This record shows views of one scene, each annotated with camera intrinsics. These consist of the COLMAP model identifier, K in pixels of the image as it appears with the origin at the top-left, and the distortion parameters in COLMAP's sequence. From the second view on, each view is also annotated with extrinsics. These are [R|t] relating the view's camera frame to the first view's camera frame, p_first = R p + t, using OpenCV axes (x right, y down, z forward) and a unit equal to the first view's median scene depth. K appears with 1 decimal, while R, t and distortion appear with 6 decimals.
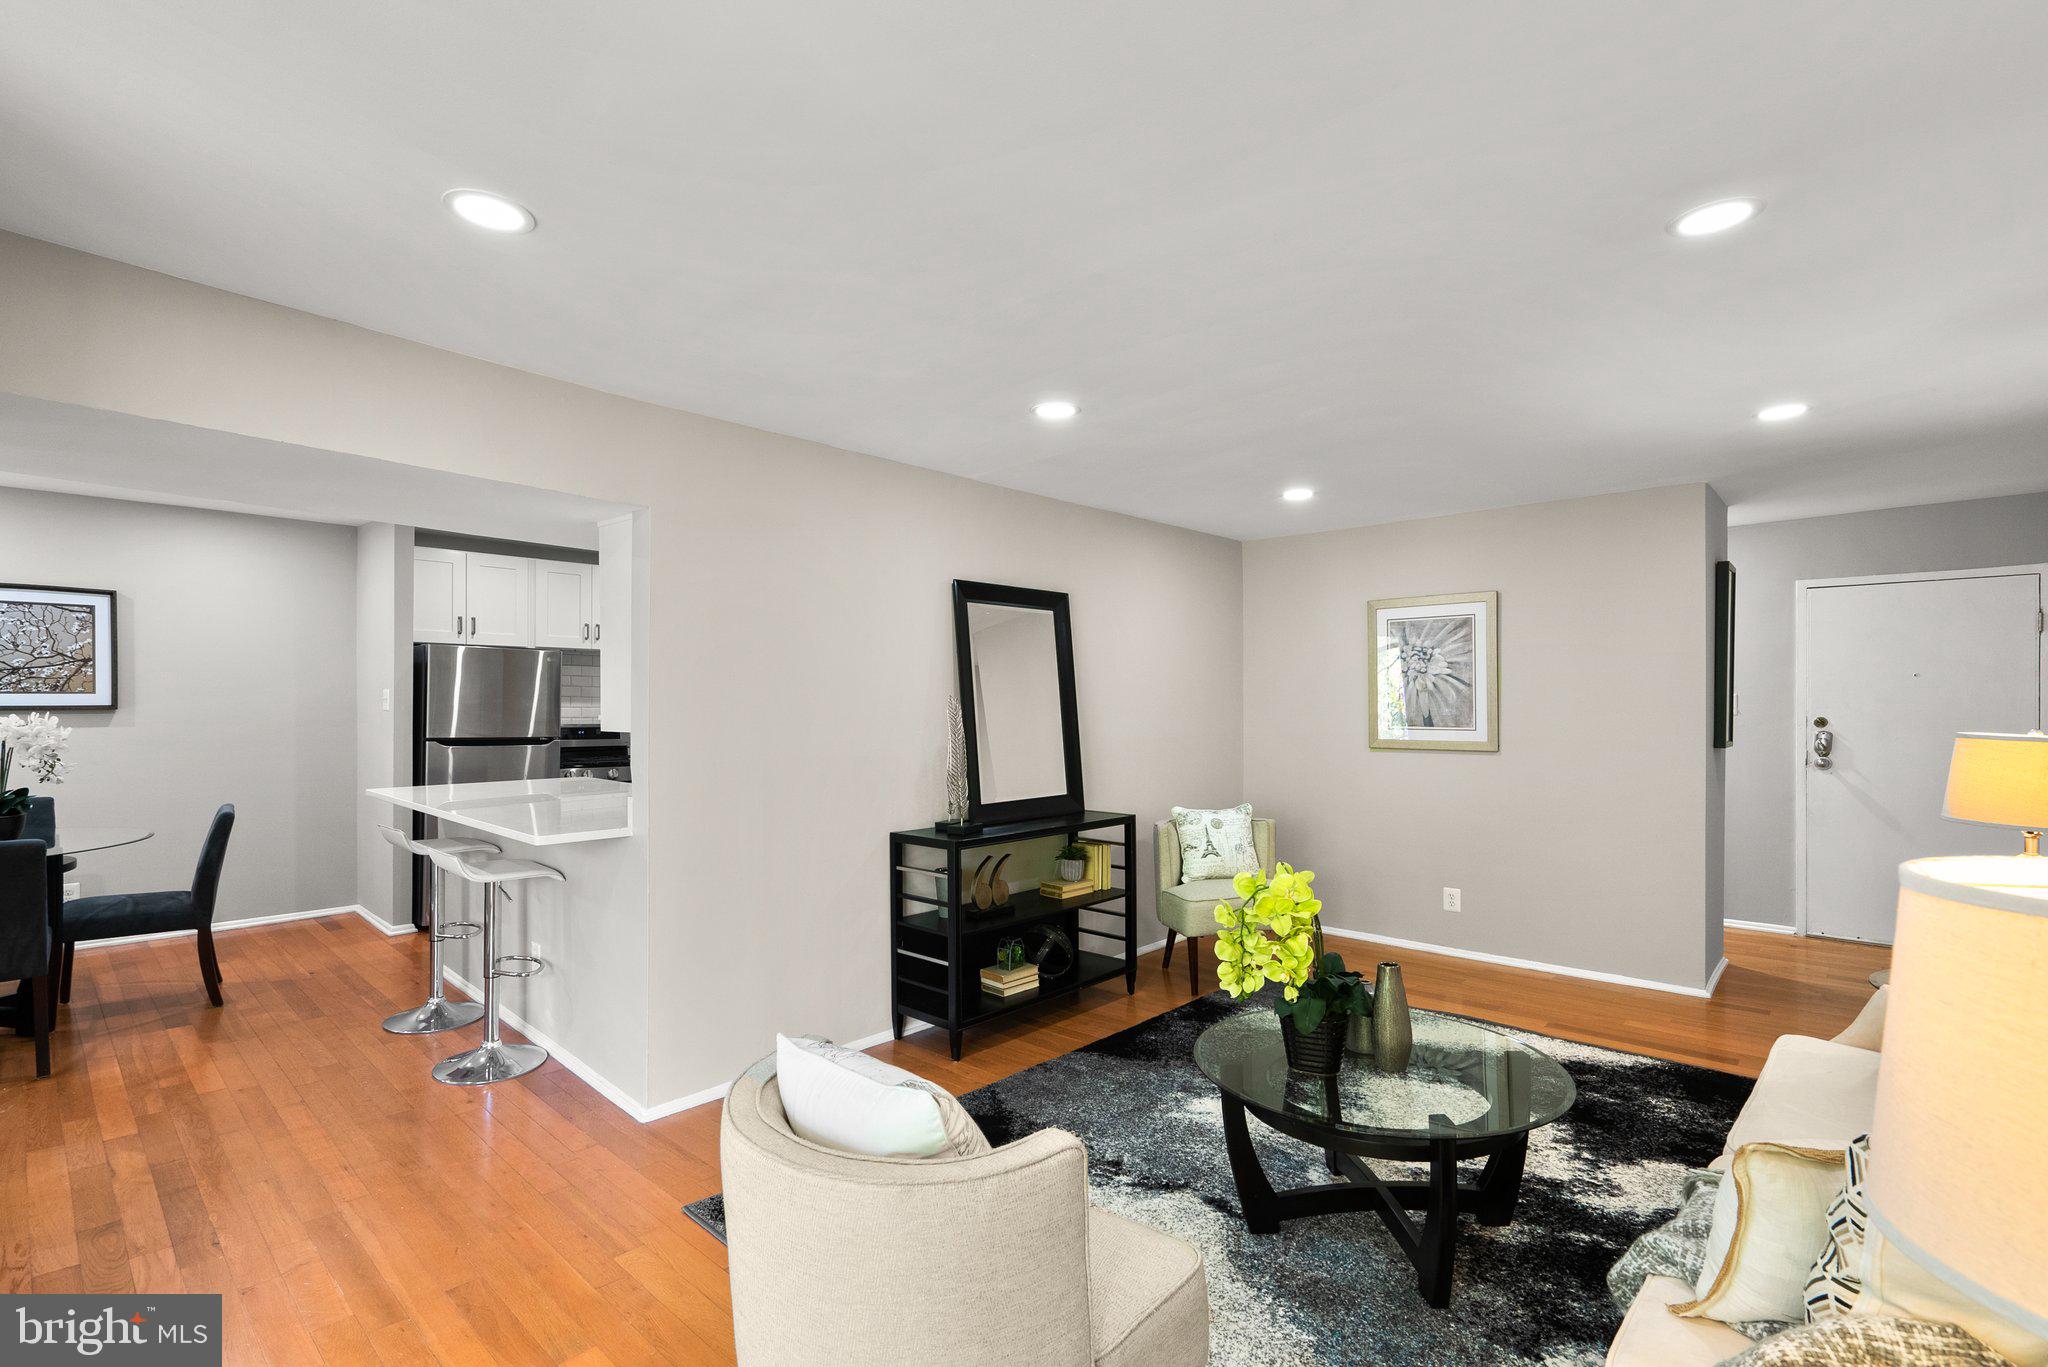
lens RADIAL K [[941.4, 0, 1021.6], [0, 941.4, 707.6], [0, 0, 1]] dist [-0.000476, -0.000247]
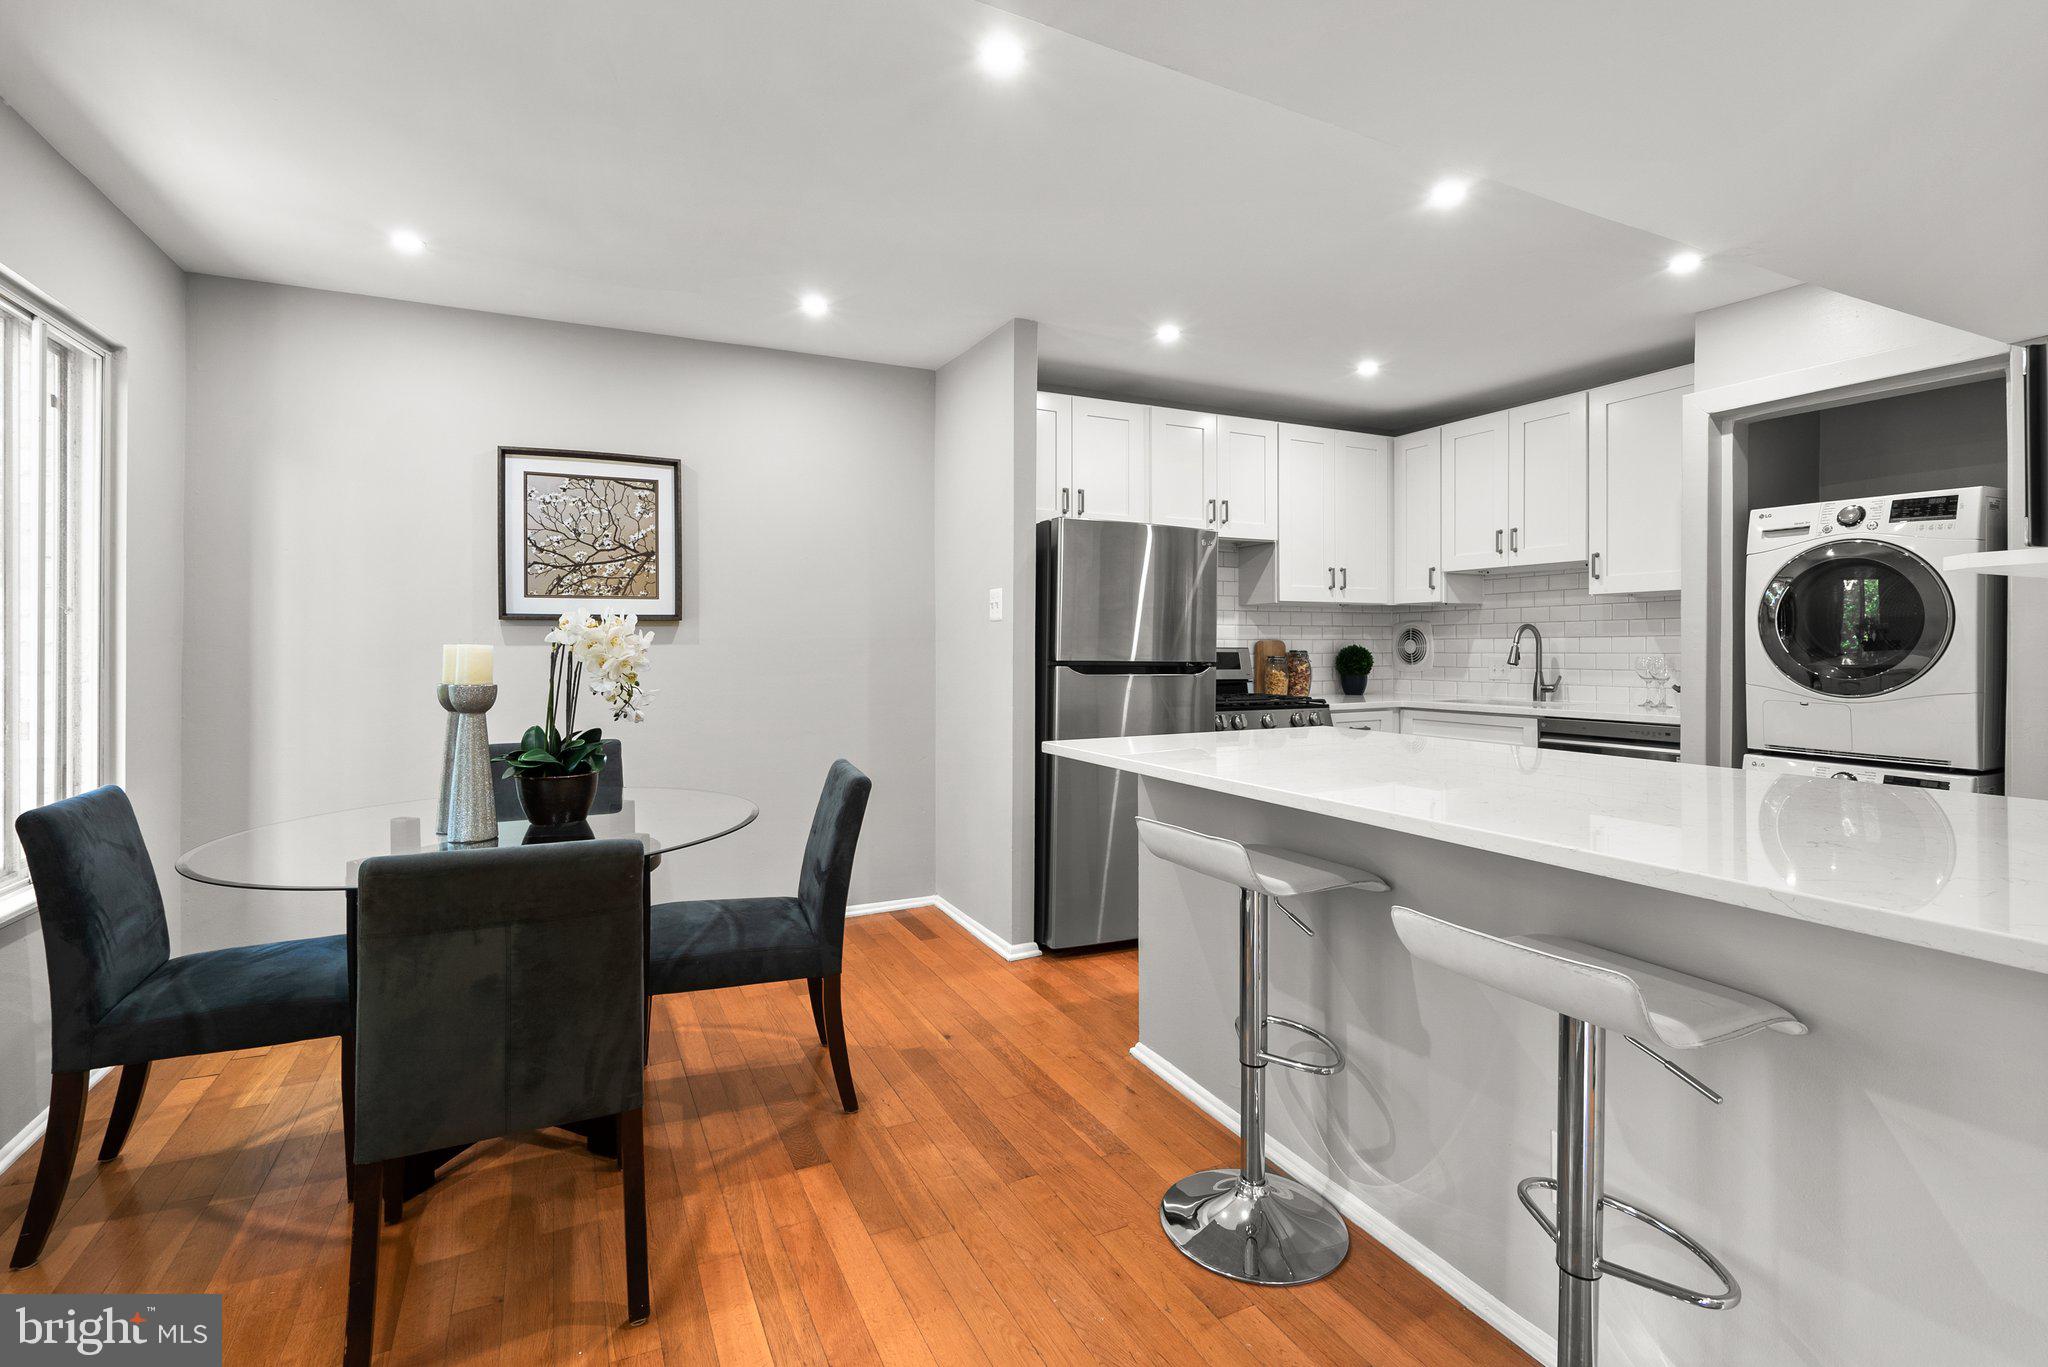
lens RADIAL K [[945.5, 0, 1023.7], [0, 945.5, 649.0], [0, 0, 1]] dist [-0.003435, -0.000266]
pose [[0.934436, -0.005637, -0.356087, -0.505269], [0.003758, 0.999975, -0.005969, 0.033535], [0.356112, 0.004239, 0.934434, 0.455975]]
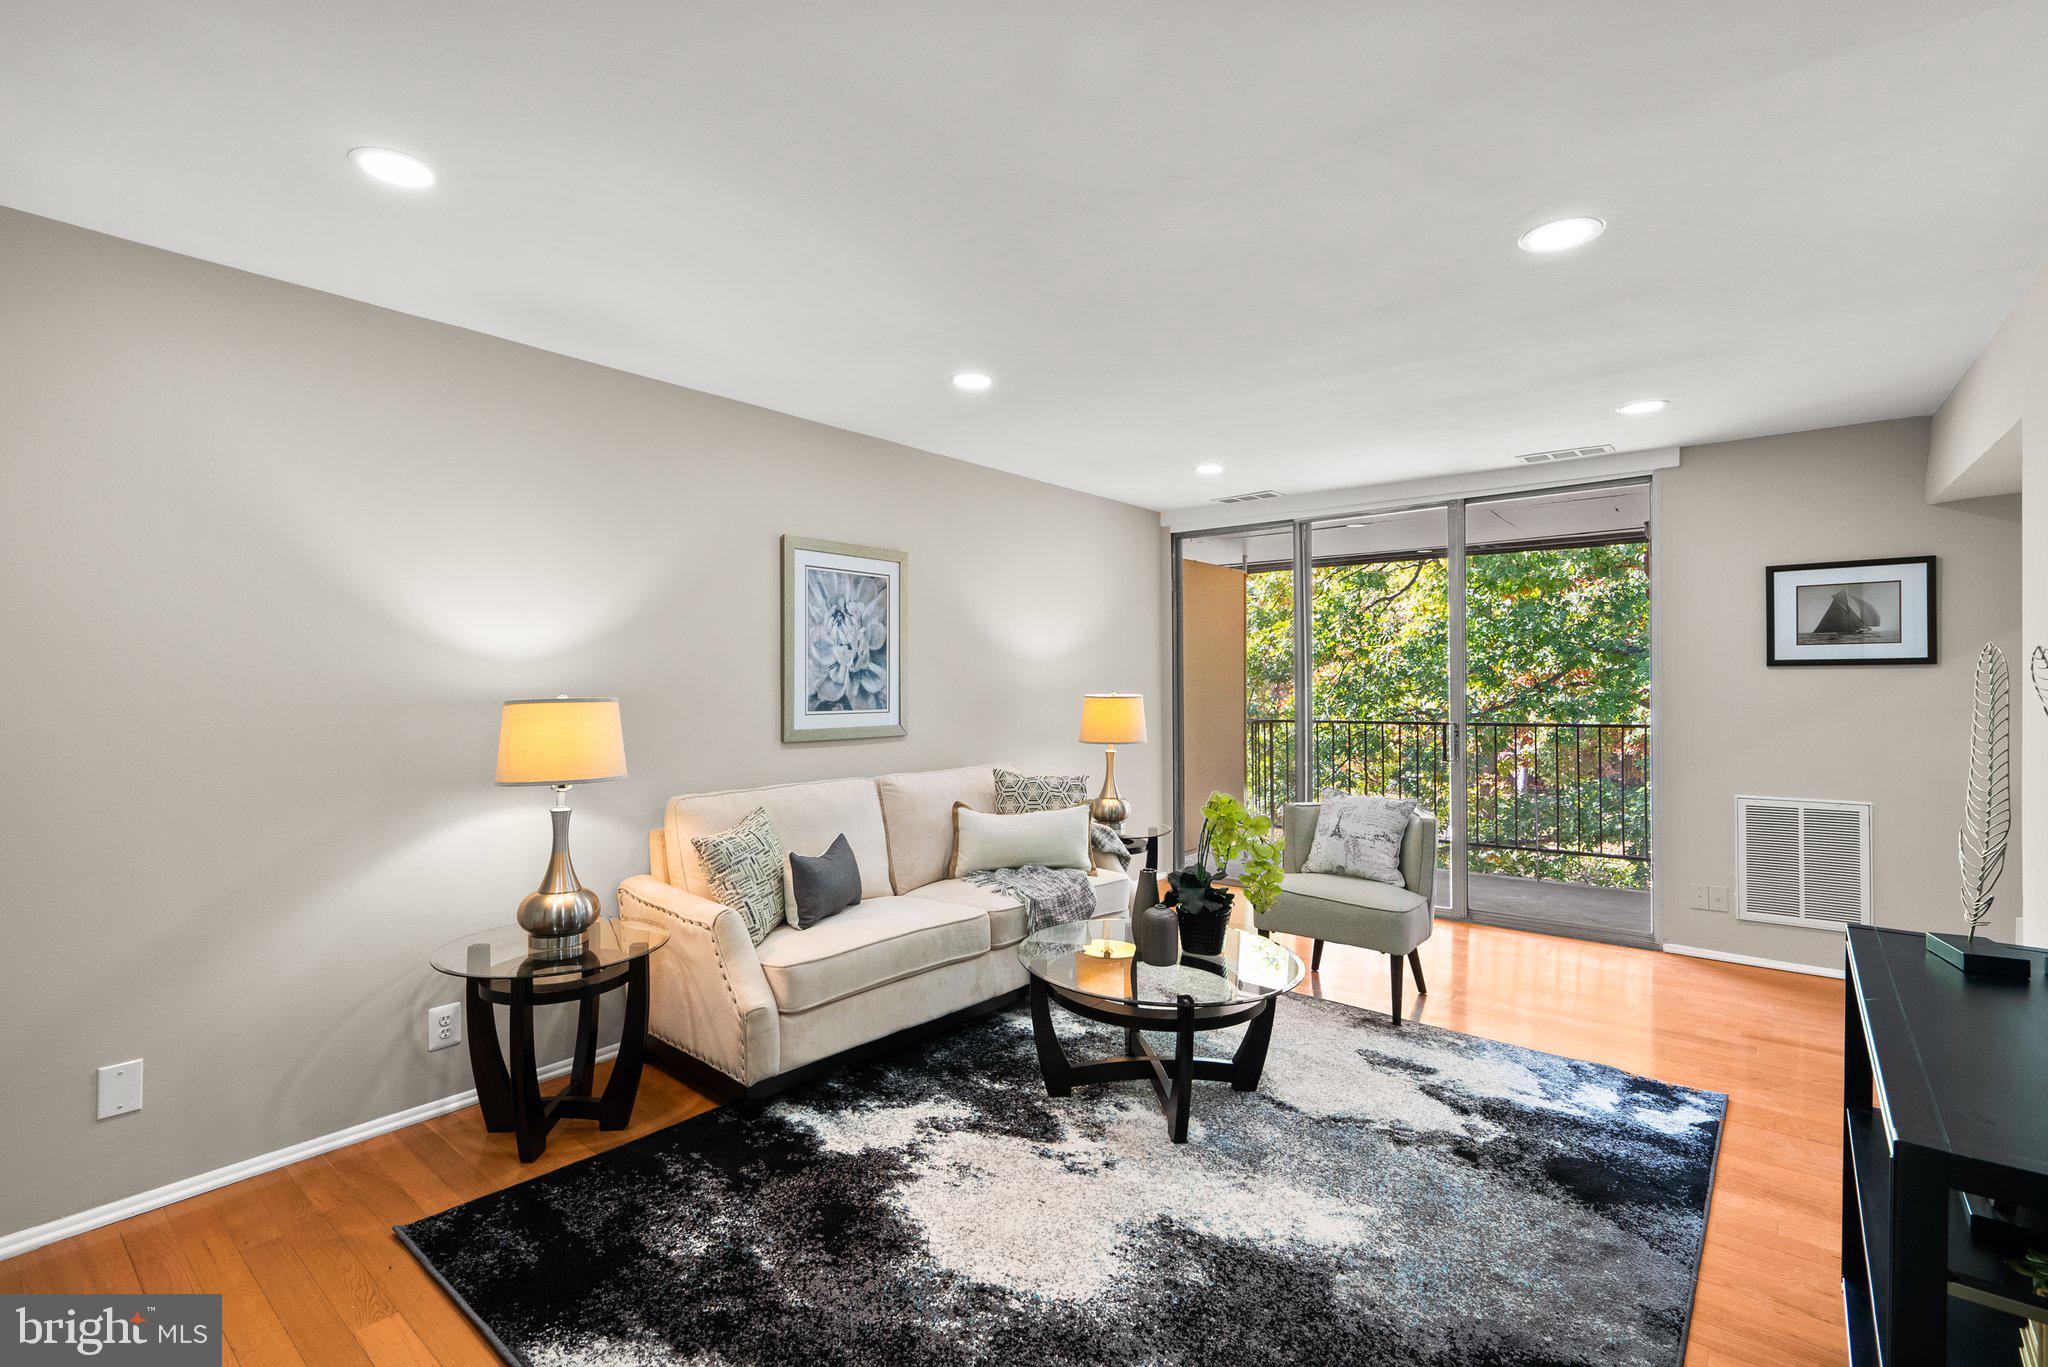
lens RADIAL K [[928.8, 0, 1016.9], [0, 928.8, 677.1], [0, 0, 1]] dist [-0.002210, 0.000268]
pose [[-0.998215, 0.003361, -0.059628, 0.344303], [0.003220, 0.999992, 0.002469, 0.000563], [0.059636, 0.002273, -0.998218, 1.209894]]
